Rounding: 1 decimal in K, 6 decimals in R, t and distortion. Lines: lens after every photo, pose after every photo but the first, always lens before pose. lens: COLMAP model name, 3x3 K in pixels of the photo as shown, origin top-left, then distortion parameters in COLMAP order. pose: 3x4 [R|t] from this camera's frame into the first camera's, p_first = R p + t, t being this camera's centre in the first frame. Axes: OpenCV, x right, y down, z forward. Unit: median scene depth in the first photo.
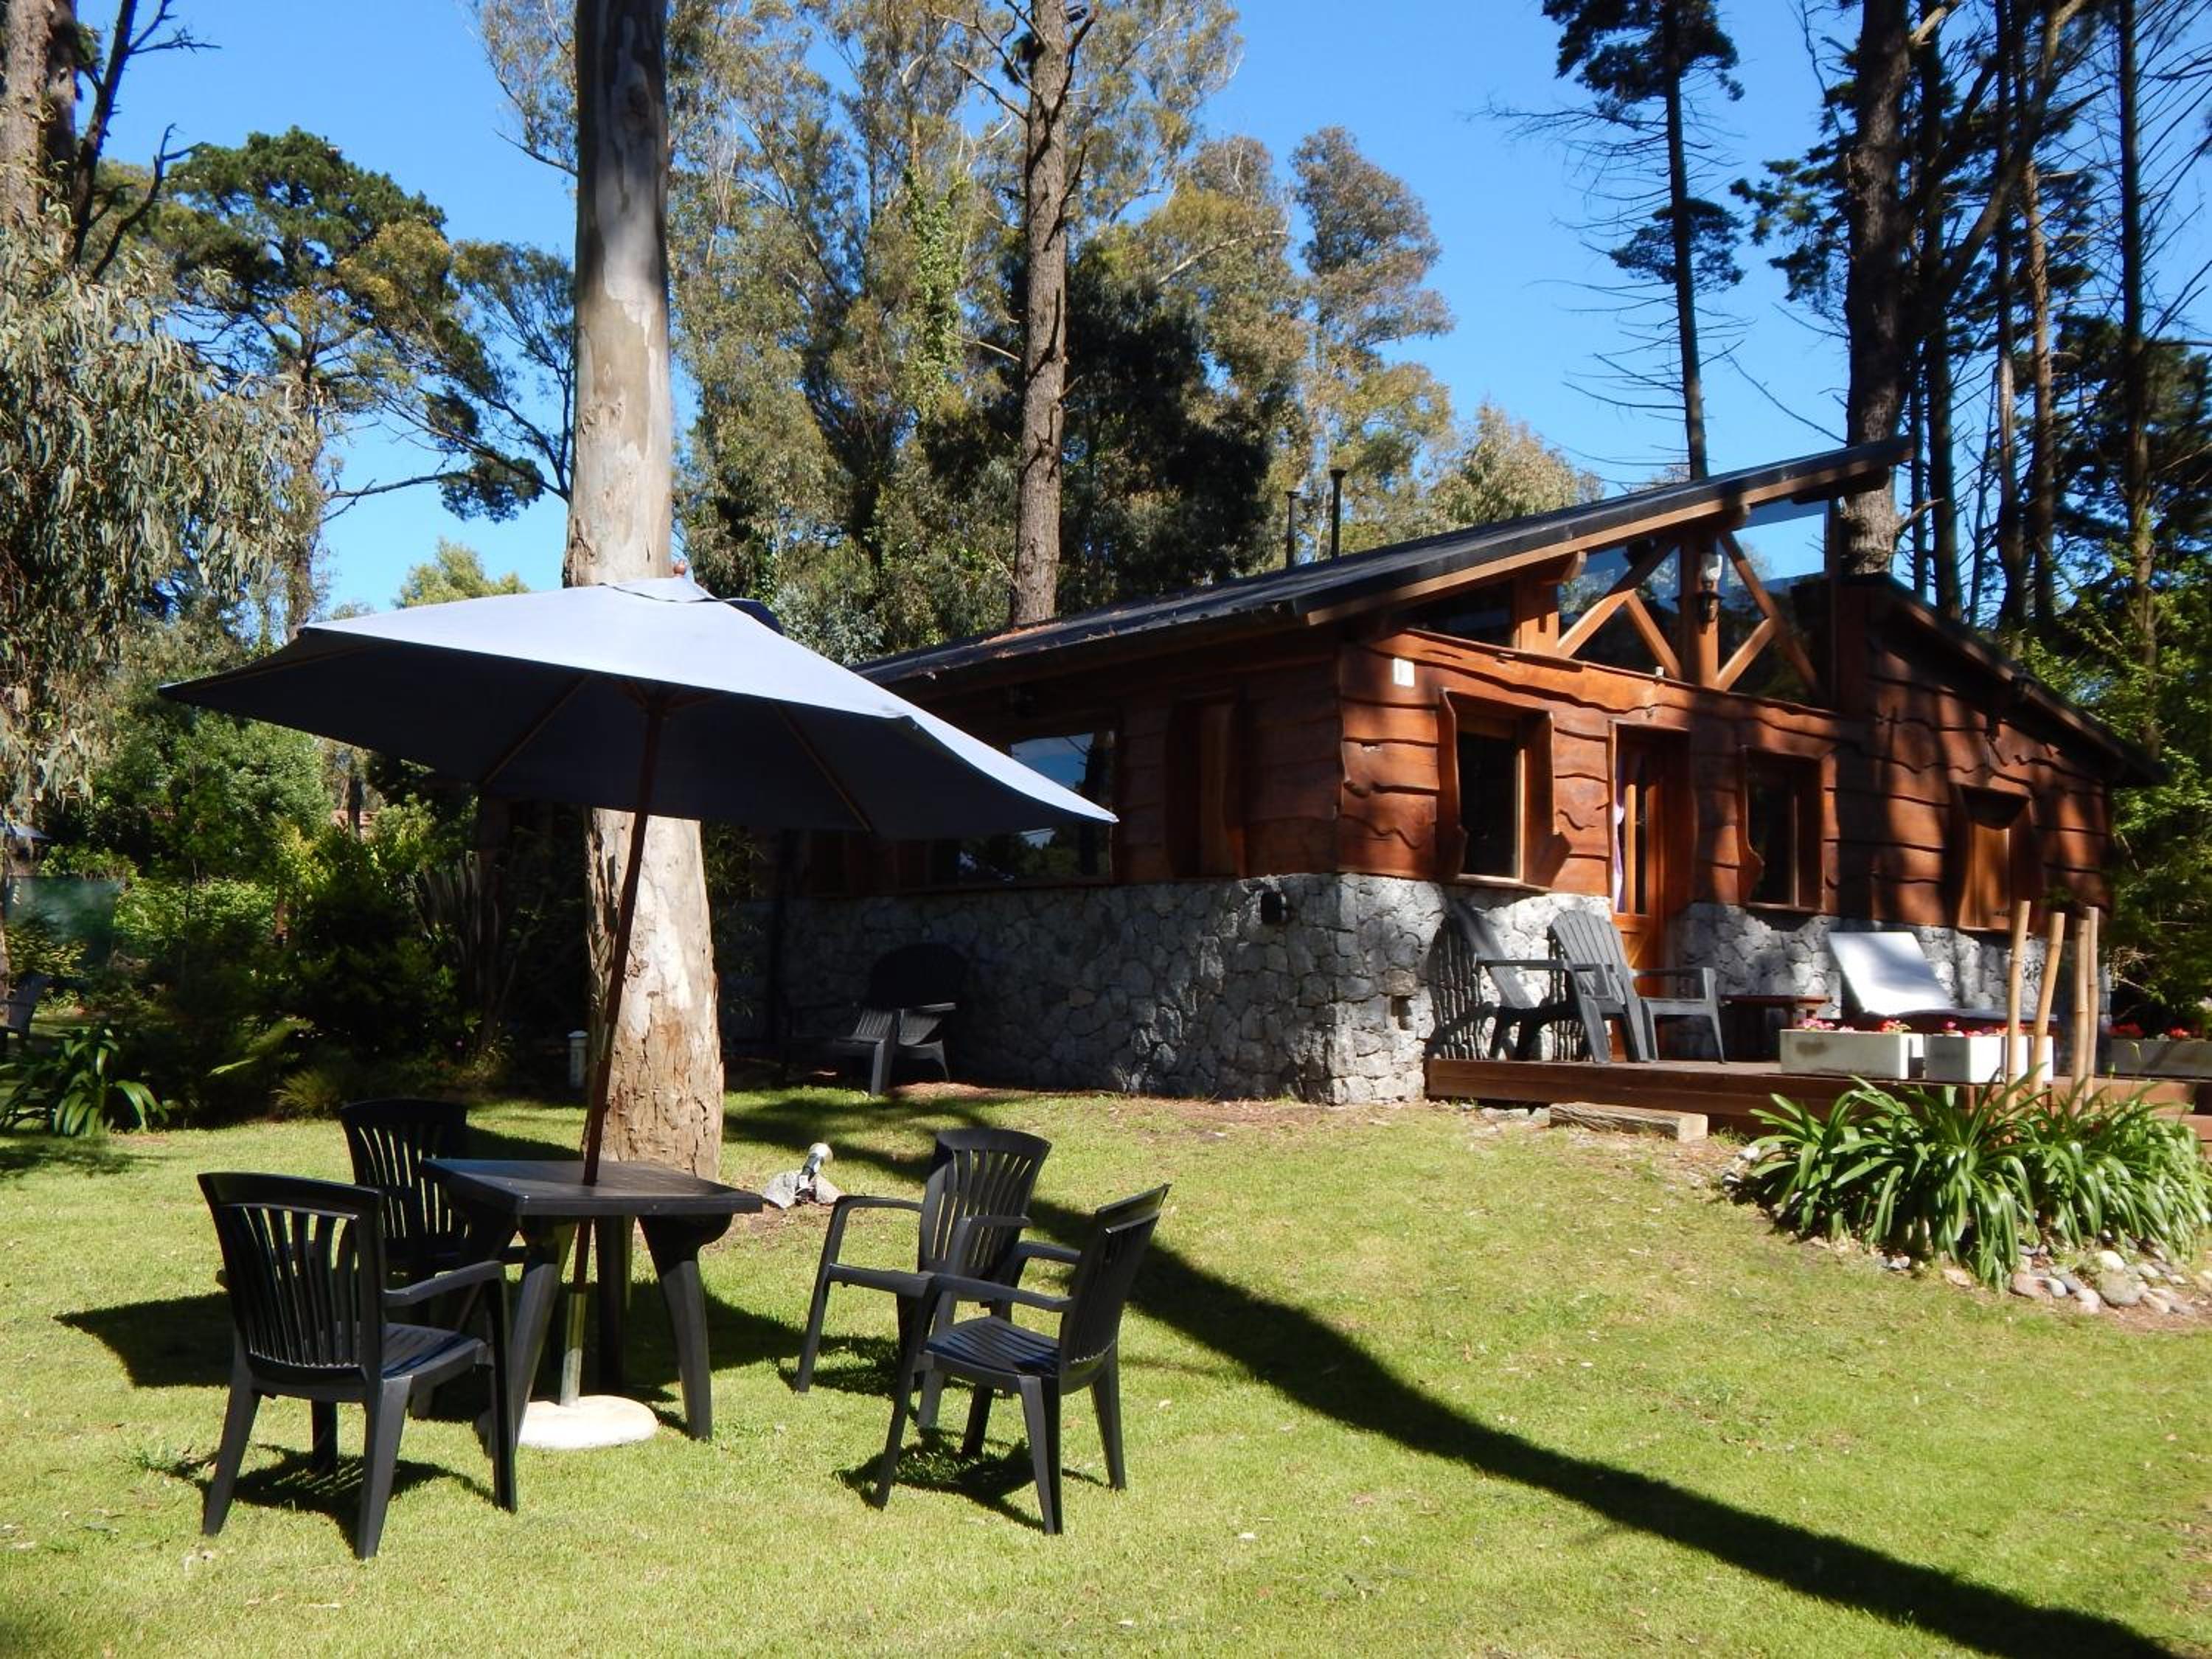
lens RADIAL K [[1953.9, 0, 1106.0], [0, 1953.9, 829.5], [0, 0, 1]] dist [-0.002067, -0.011661]
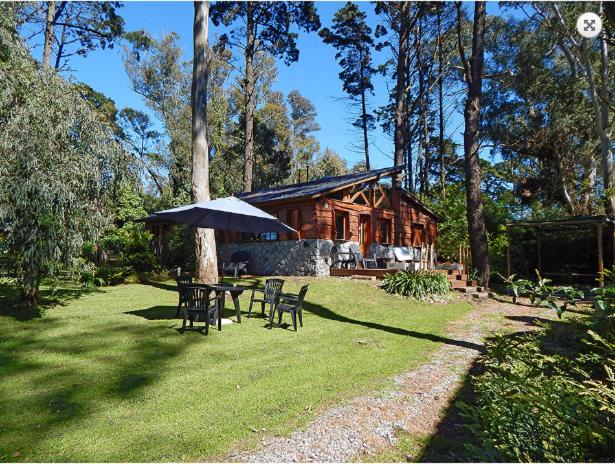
lens RADIAL K [[401.1, 0, 307.5], [0, 401.1, 232.0], [0, 0, 1]] dist [-0.002499, -0.006473]
pose [[0.987826, -0.005782, 0.155457, -0.091448], [0.004097, 0.999929, 0.011155, -0.011035], [-0.155510, -0.010382, 0.987780, -0.203129]]
